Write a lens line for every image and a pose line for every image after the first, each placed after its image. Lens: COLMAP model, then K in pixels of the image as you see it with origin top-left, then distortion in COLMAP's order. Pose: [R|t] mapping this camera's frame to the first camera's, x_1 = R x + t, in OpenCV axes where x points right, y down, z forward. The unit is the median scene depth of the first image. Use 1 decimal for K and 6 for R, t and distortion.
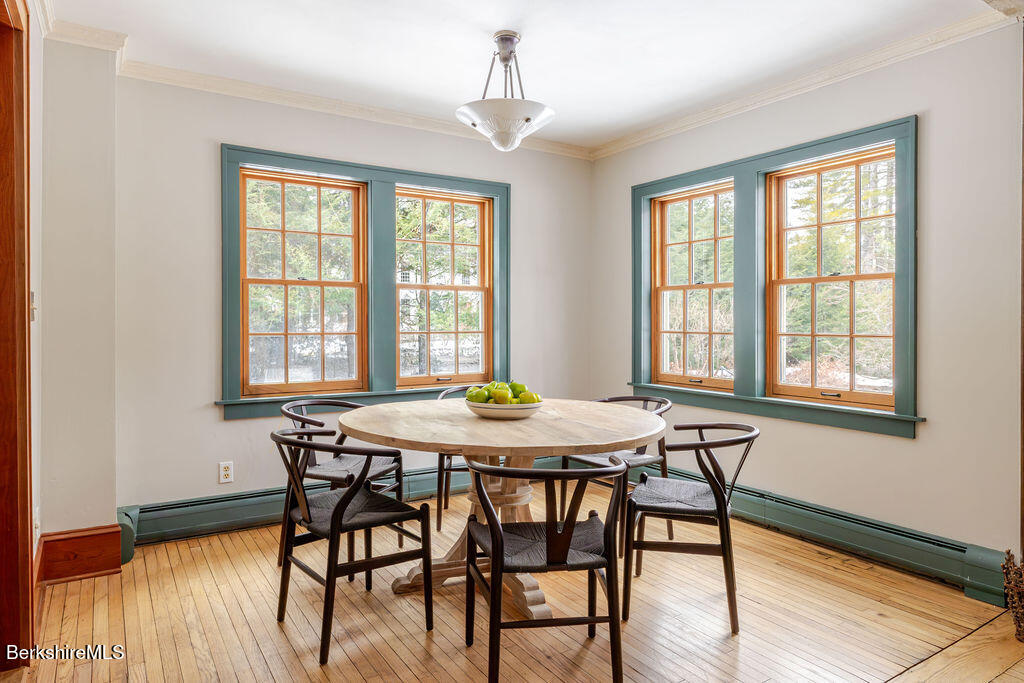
lens RADIAL K [[641.2, 0, 508.9], [0, 641.2, 322.8], [0, 0, 1]] dist [-0.003822, 0.001558]
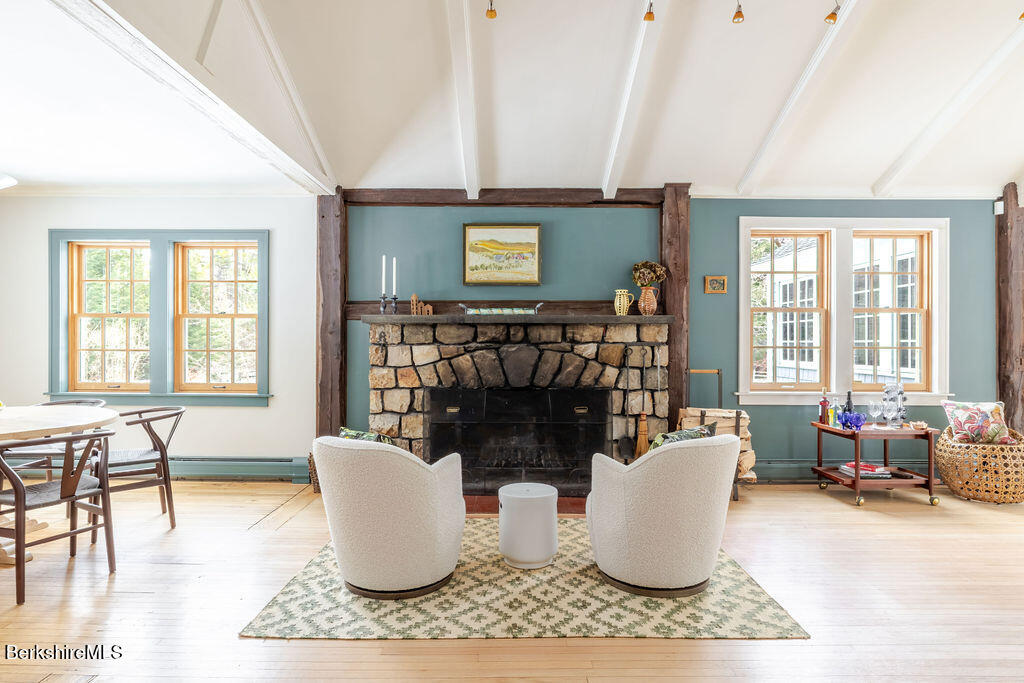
lens RADIAL K [[562.0, 0, 510.4], [0, 562.0, 341.2], [0, 0, 1]] dist [-0.000358, 0.000575]
pose [[0.545657, -0.001803, 0.838006, -0.267691], [-0.000772, 0.999996, 0.002654, -0.007364], [-0.838008, -0.002095, 0.545654, -0.365472]]
